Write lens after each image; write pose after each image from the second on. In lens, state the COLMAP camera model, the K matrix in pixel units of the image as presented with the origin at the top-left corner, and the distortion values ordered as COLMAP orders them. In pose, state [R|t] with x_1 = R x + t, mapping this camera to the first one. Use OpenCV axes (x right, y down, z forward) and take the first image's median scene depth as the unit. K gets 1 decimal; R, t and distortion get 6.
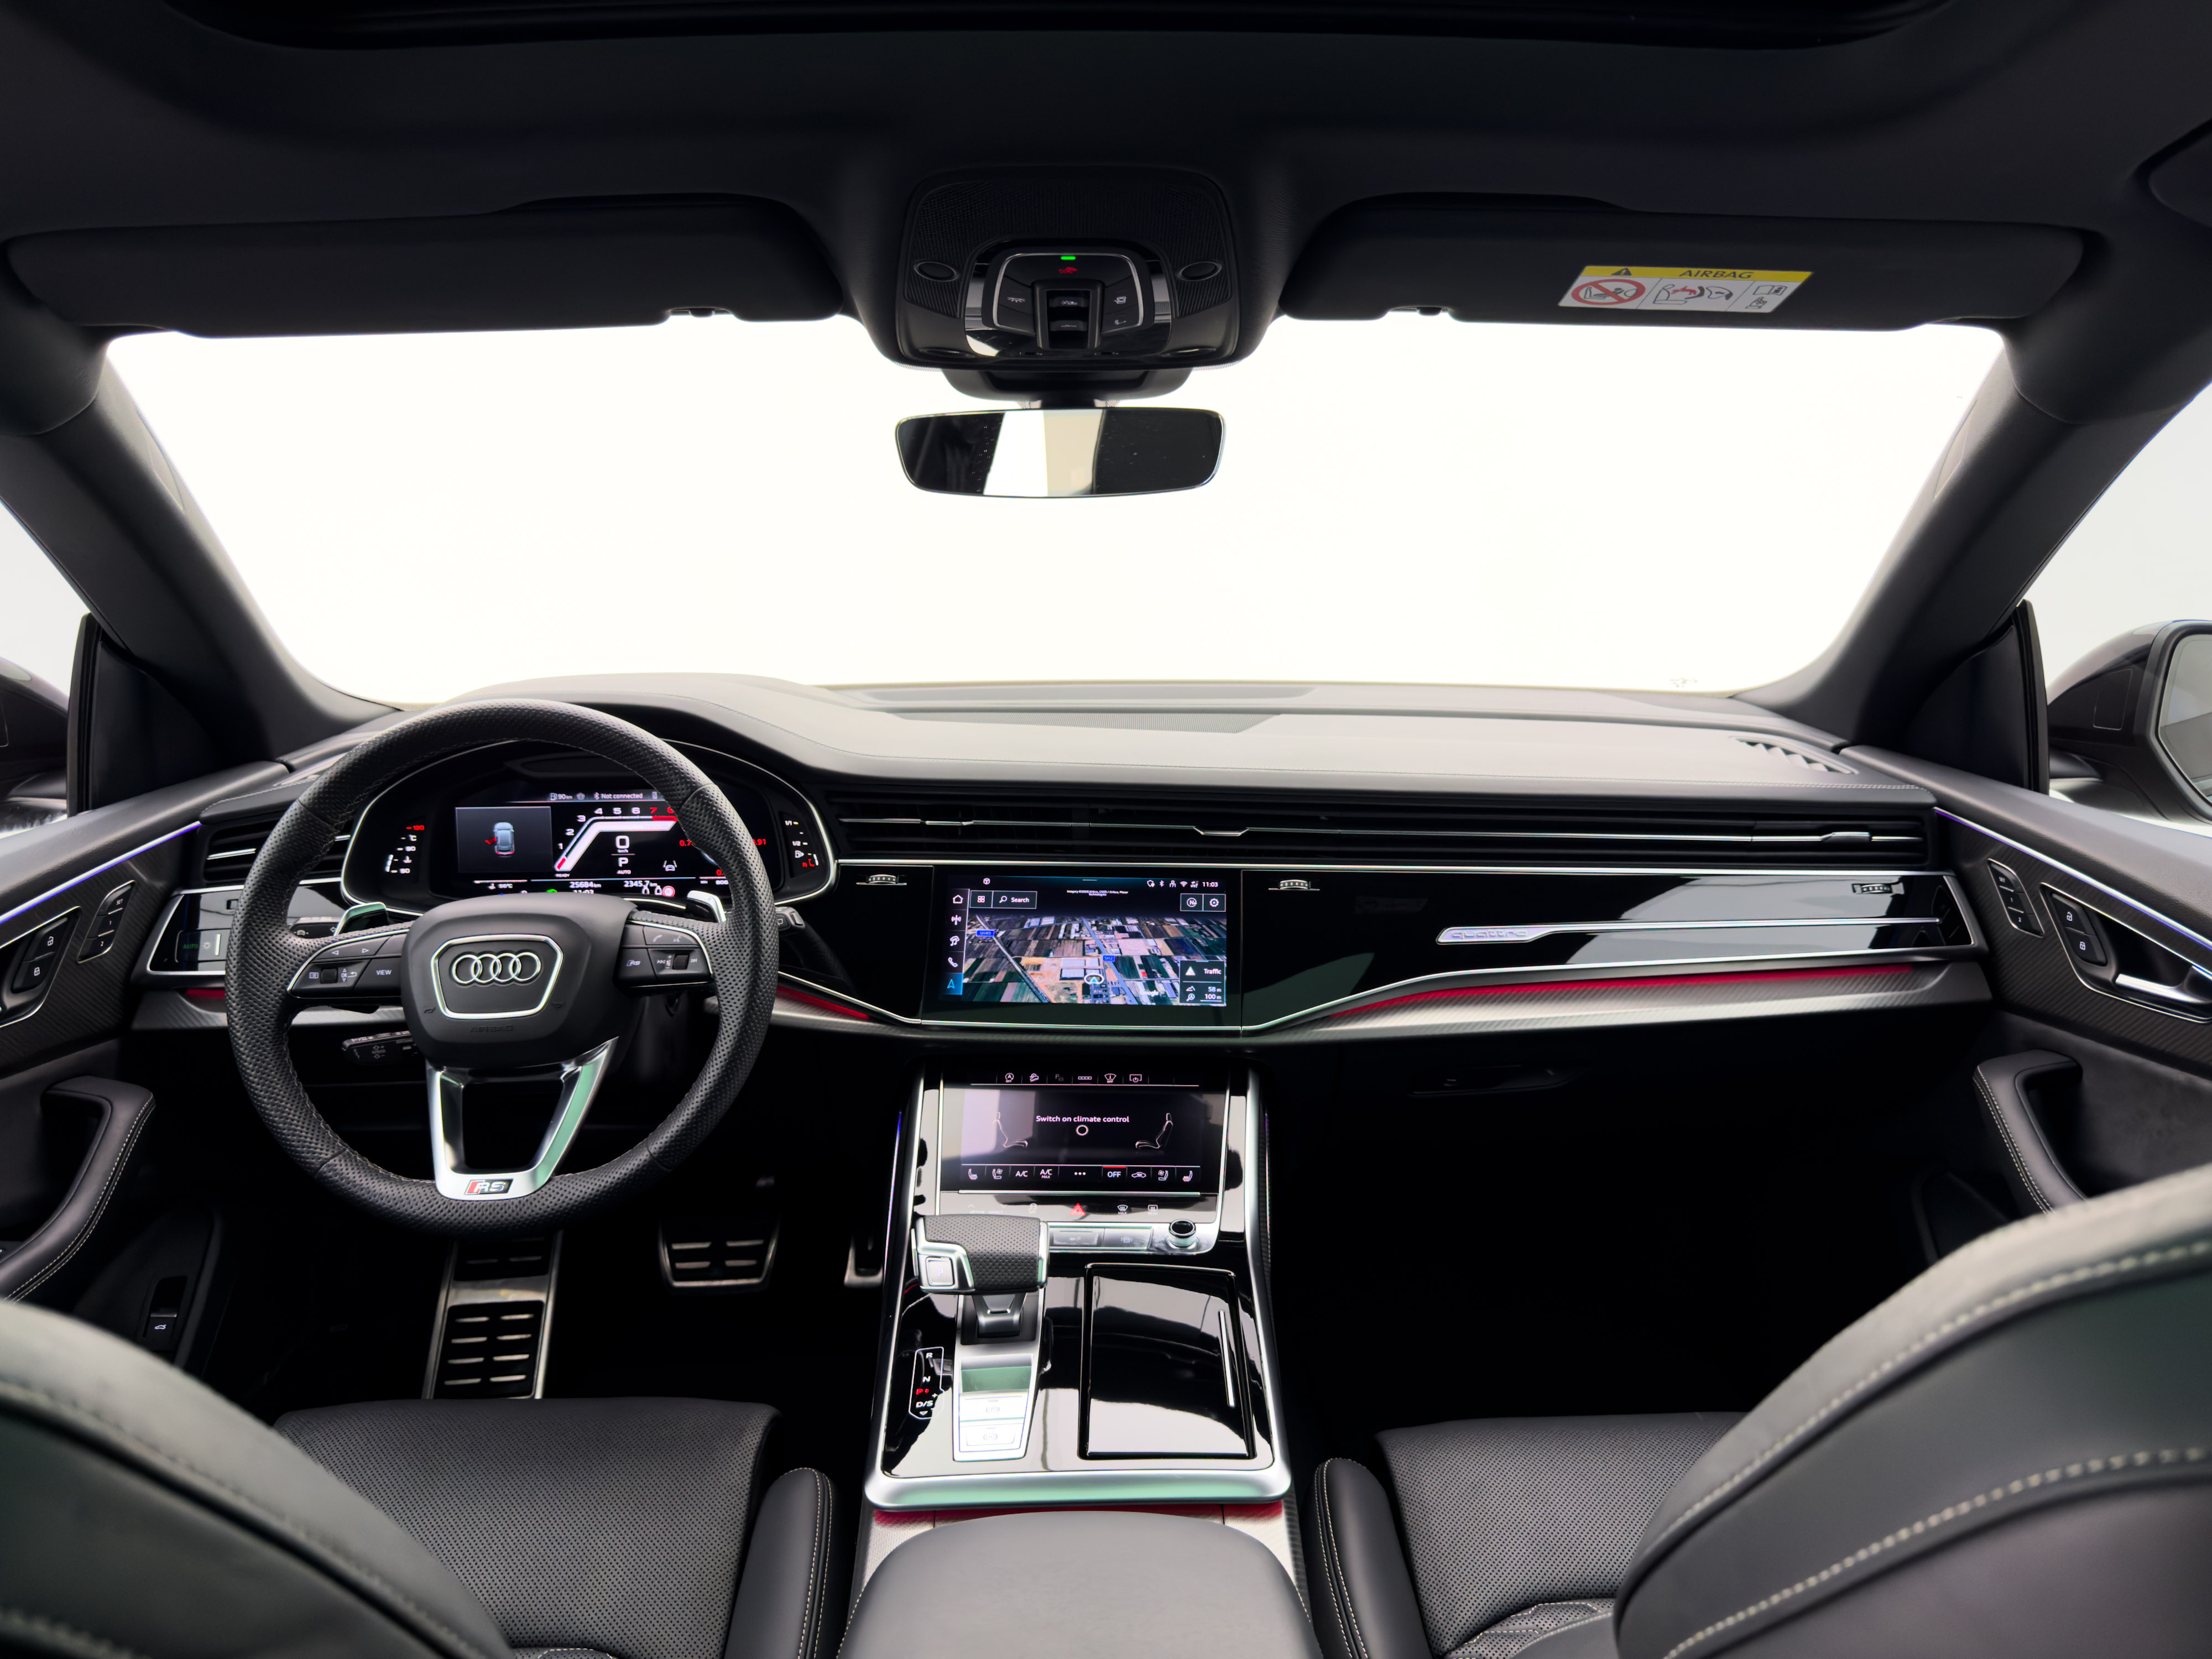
lens RADIAL K [[1574.4, 0, 1110.9], [0, 1574.4, 792.6], [0, 0, 1]] dist [0.092476, -0.120493]
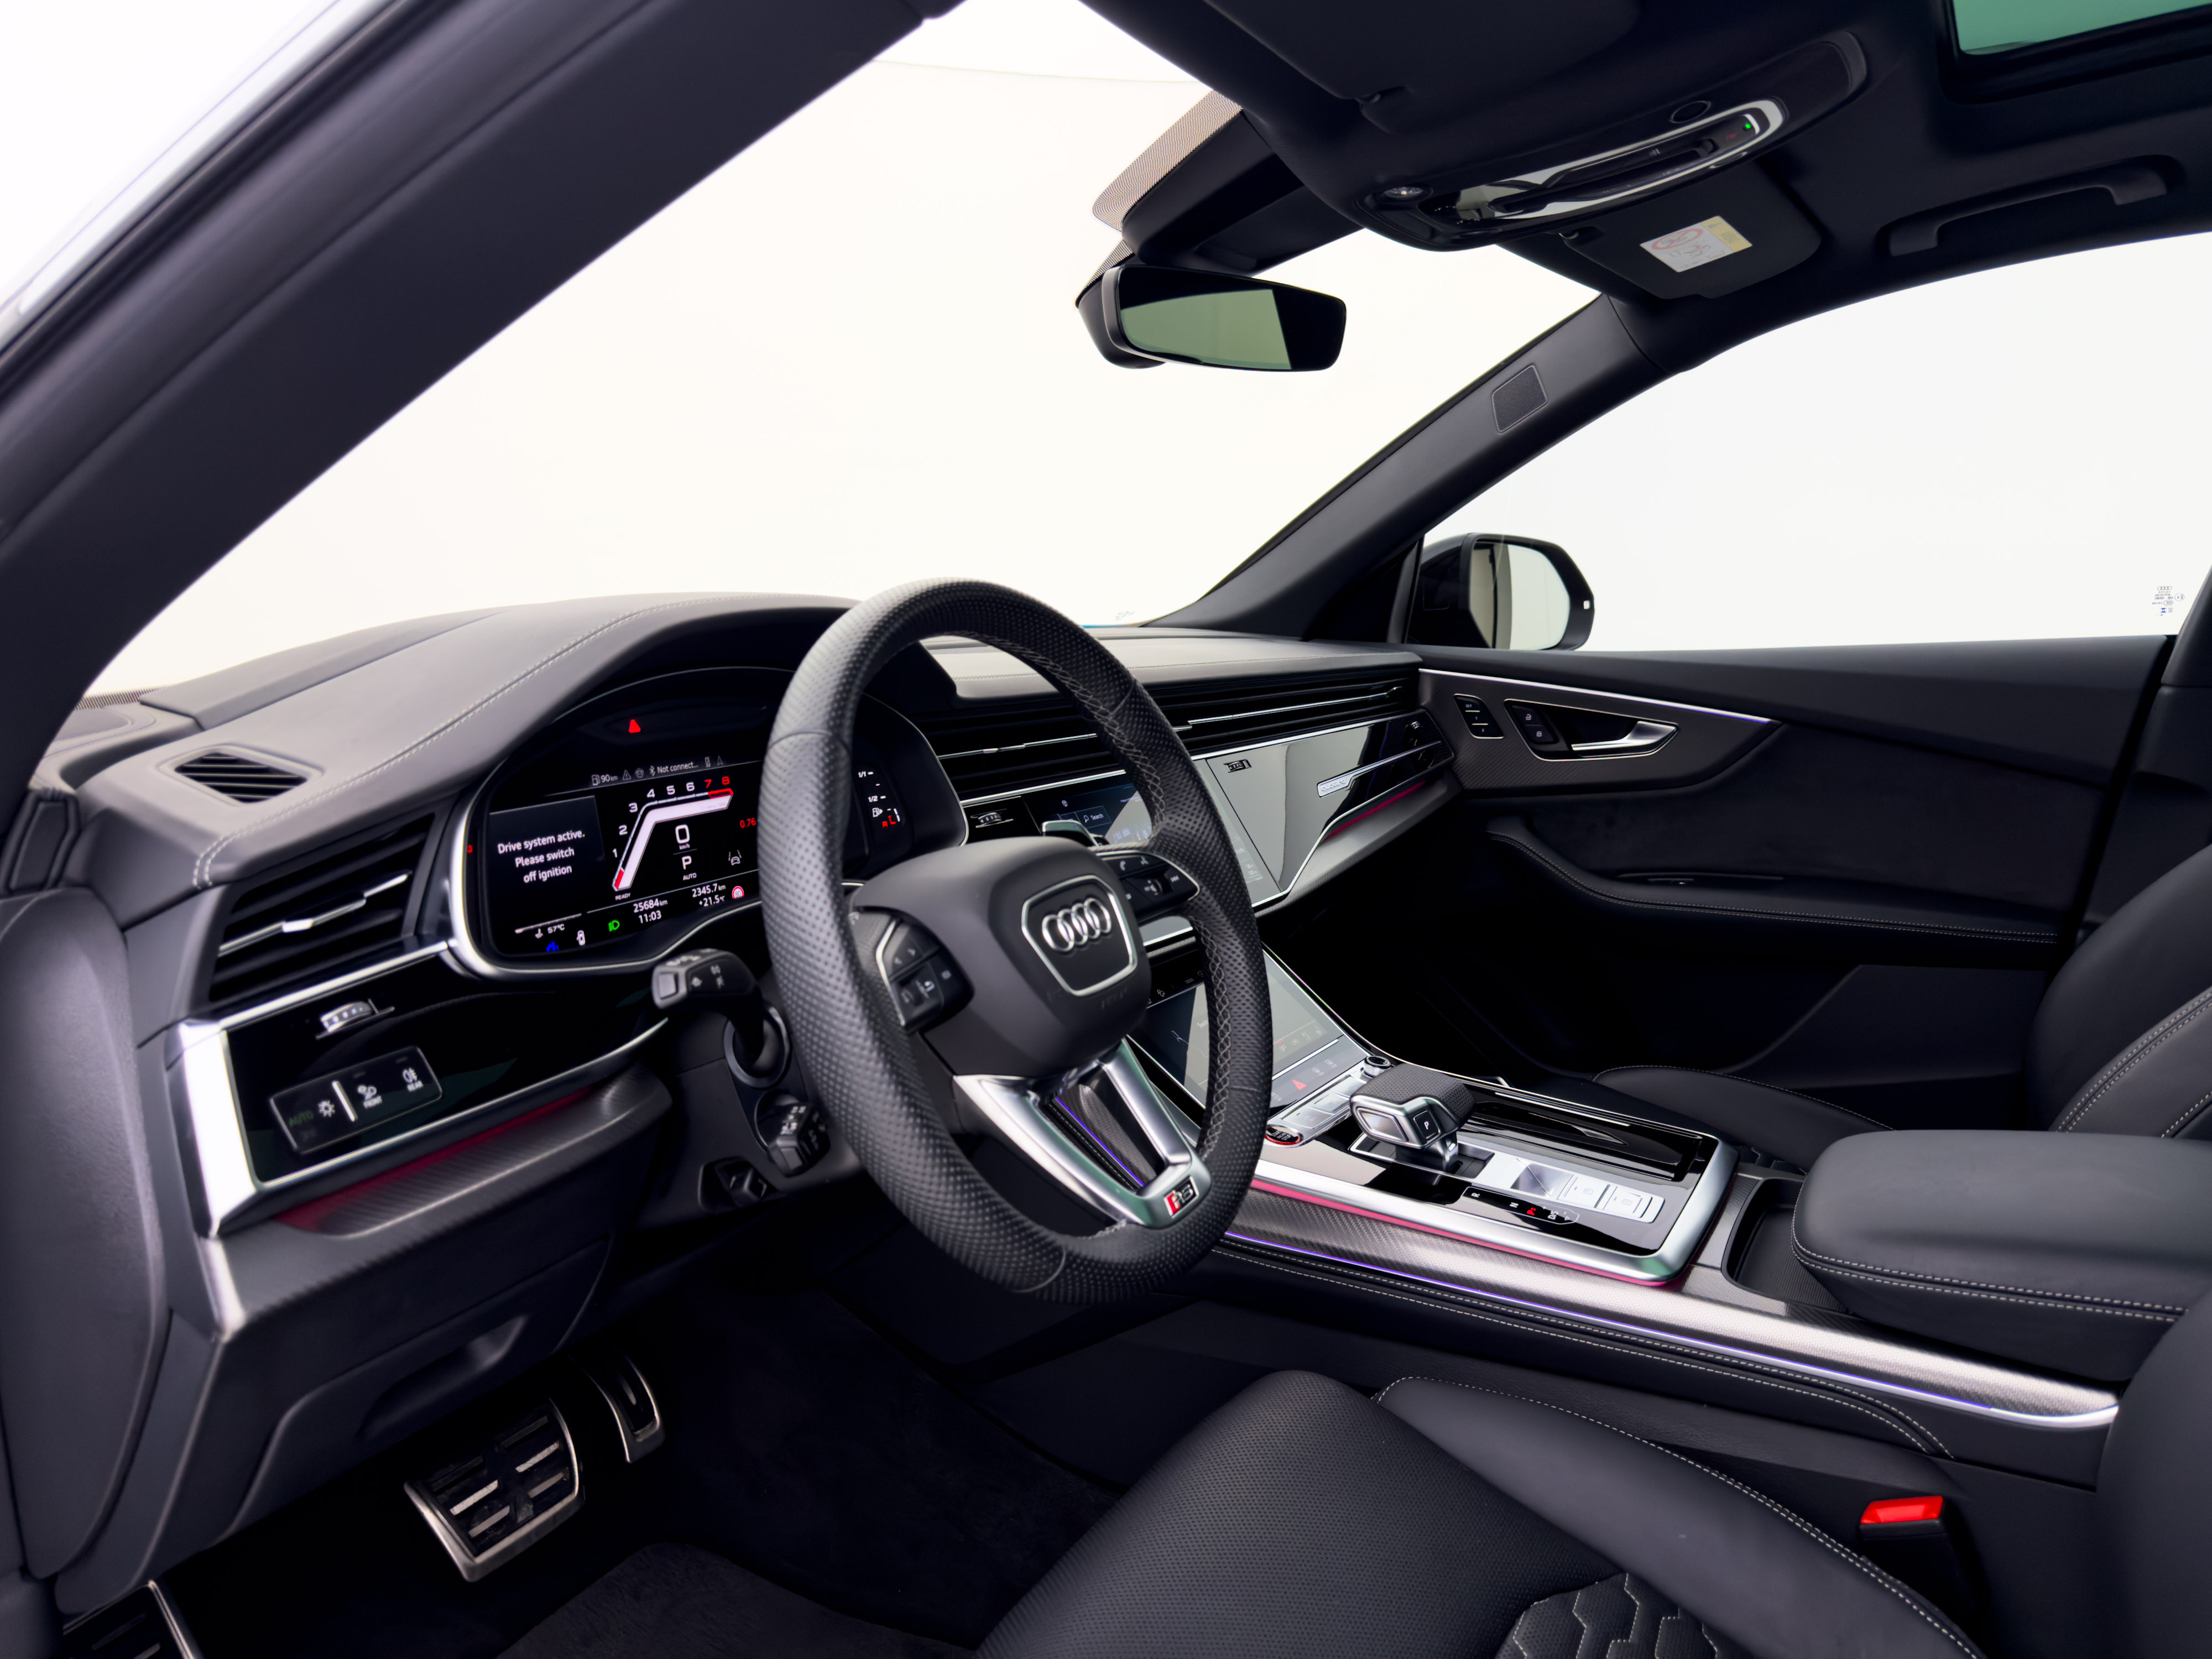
lens RADIAL K [[1574.4, 0, 1110.9], [0, 1574.4, 792.6], [0, 0, 1]] dist [0.092476, -0.120493]
pose [[0.533284, -0.126503, 0.836424, -0.783853], [0.169796, 0.984640, 0.040661, 0.017102], [-0.828720, 0.120338, 0.546573, 0.466352]]
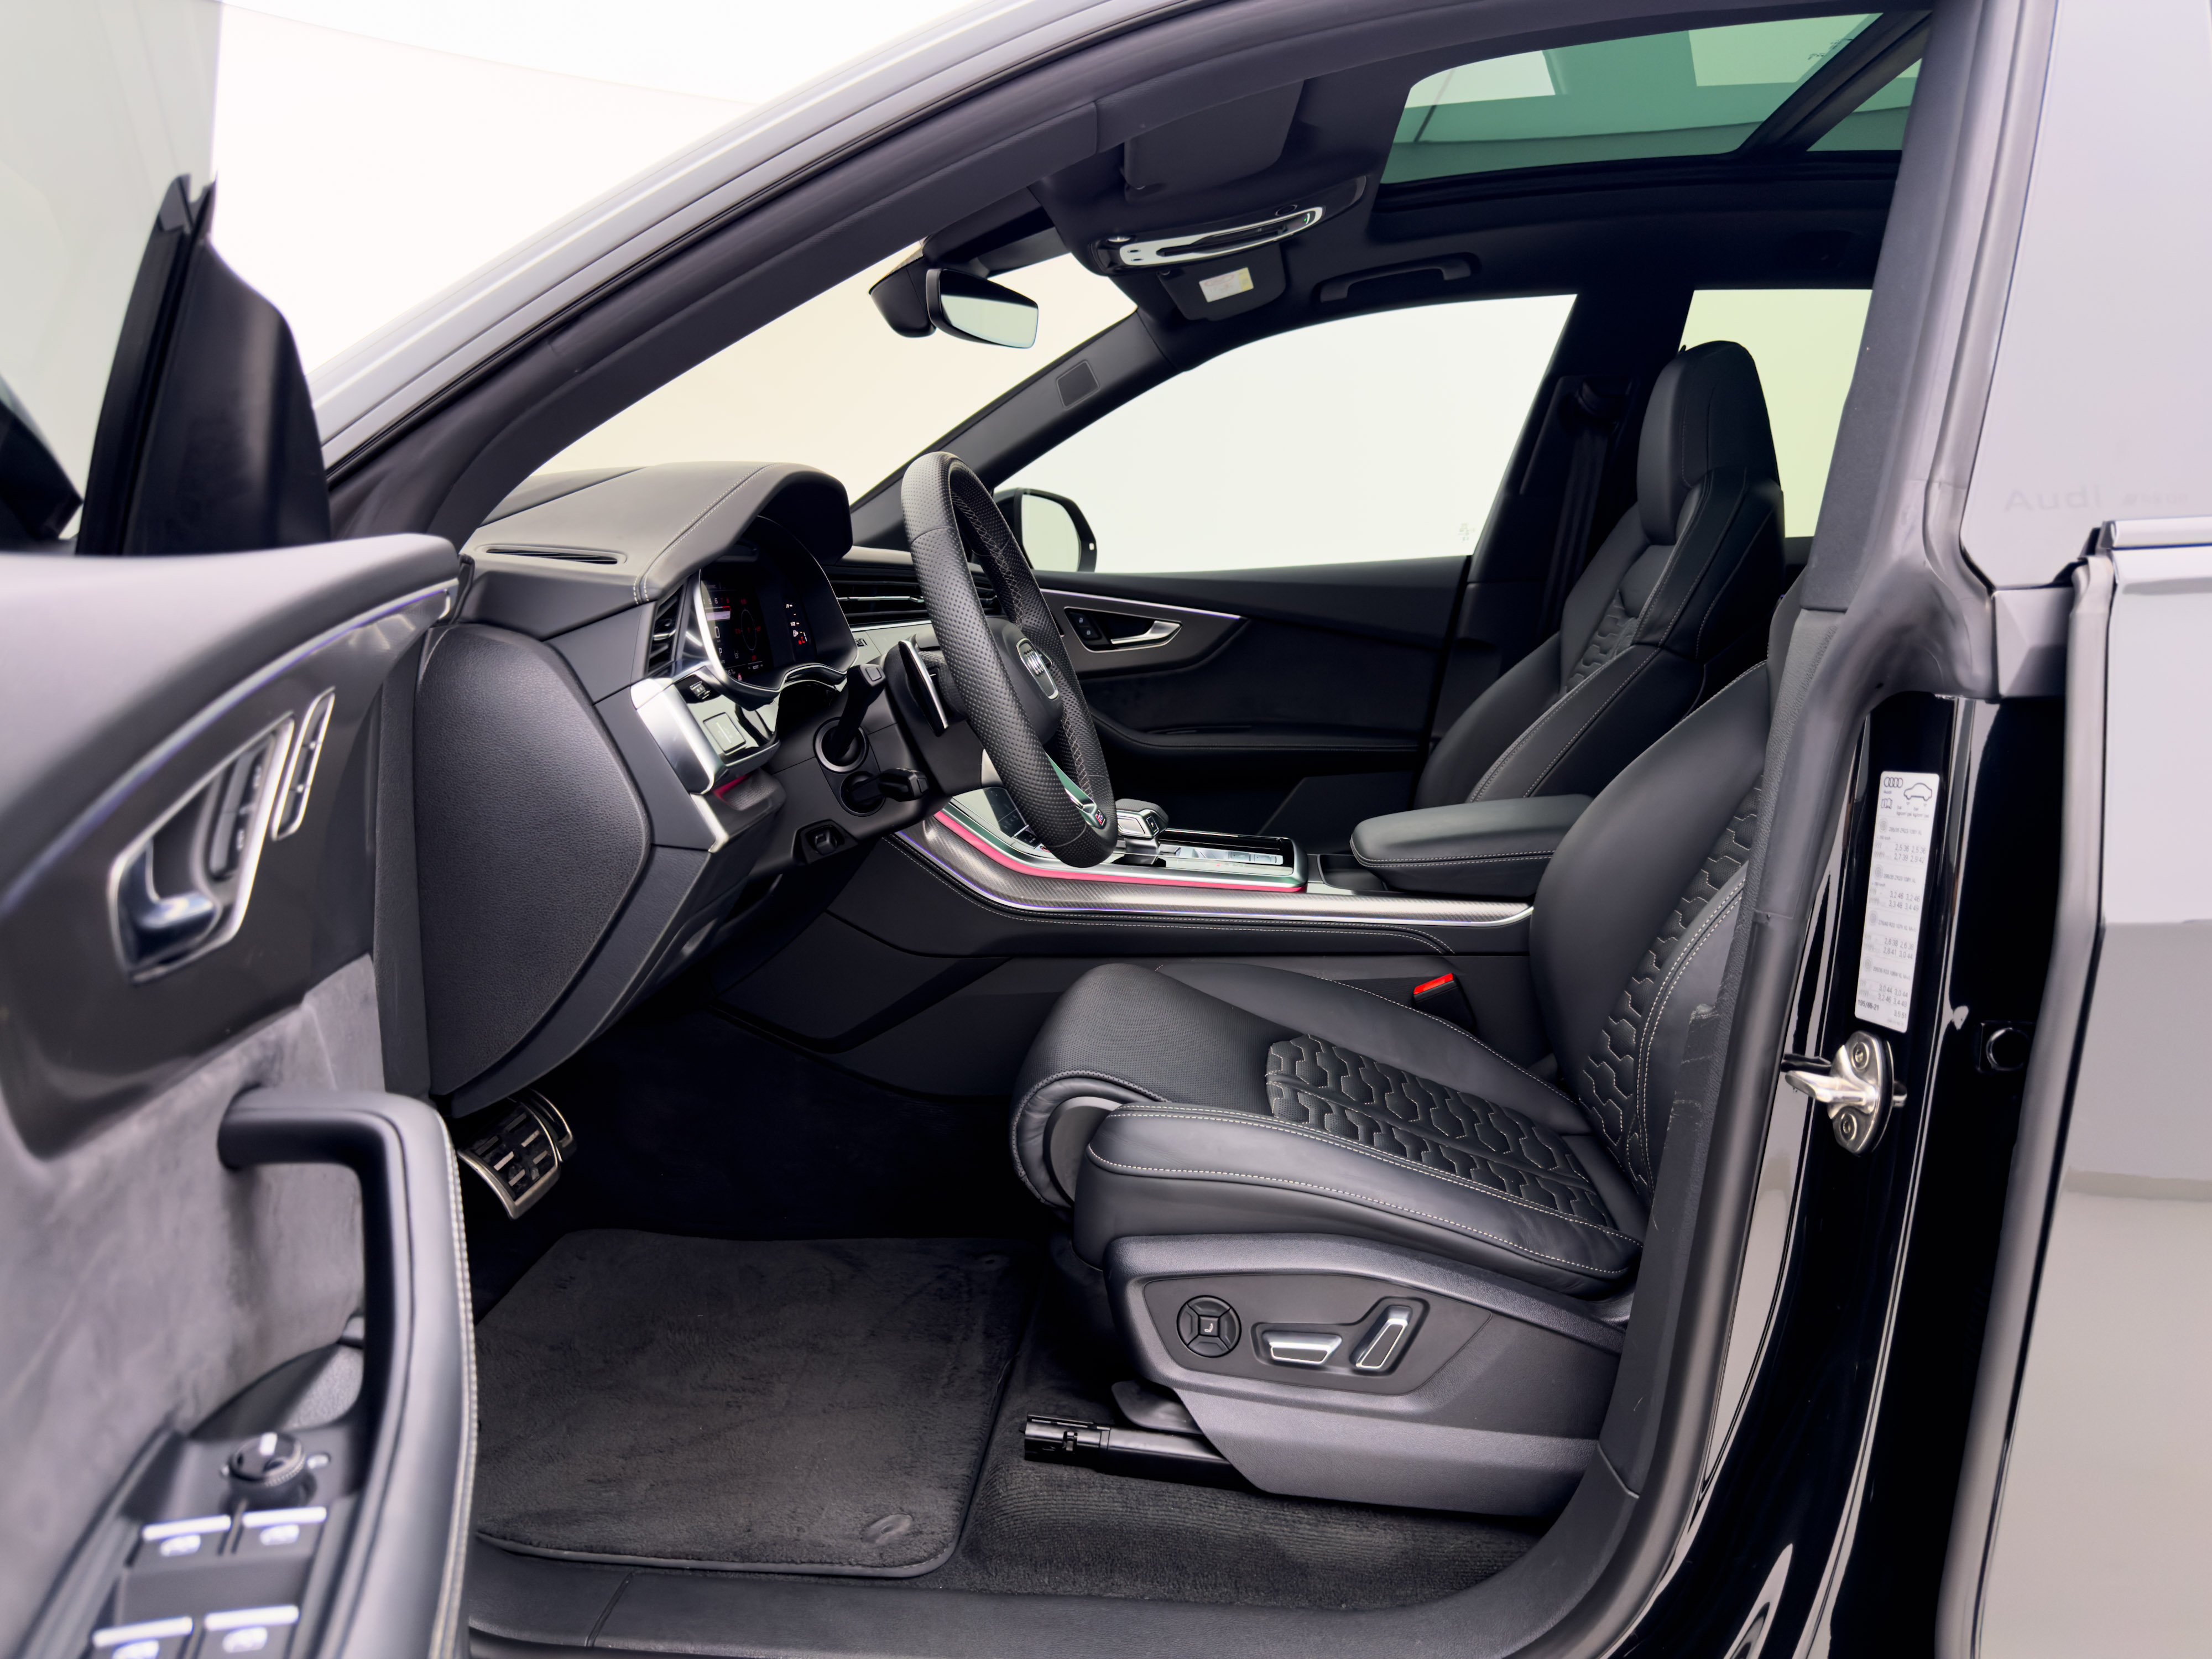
lens RADIAL K [[1574.4, 0, 1110.9], [0, 1574.4, 792.6], [0, 0, 1]] dist [0.092476, -0.120493]
pose [[0.131663, -0.138551, 0.981564, -1.281558], [0.193400, 0.974747, 0.111646, 0.066585], [-0.972246, 0.175134, 0.155133, 0.617442]]
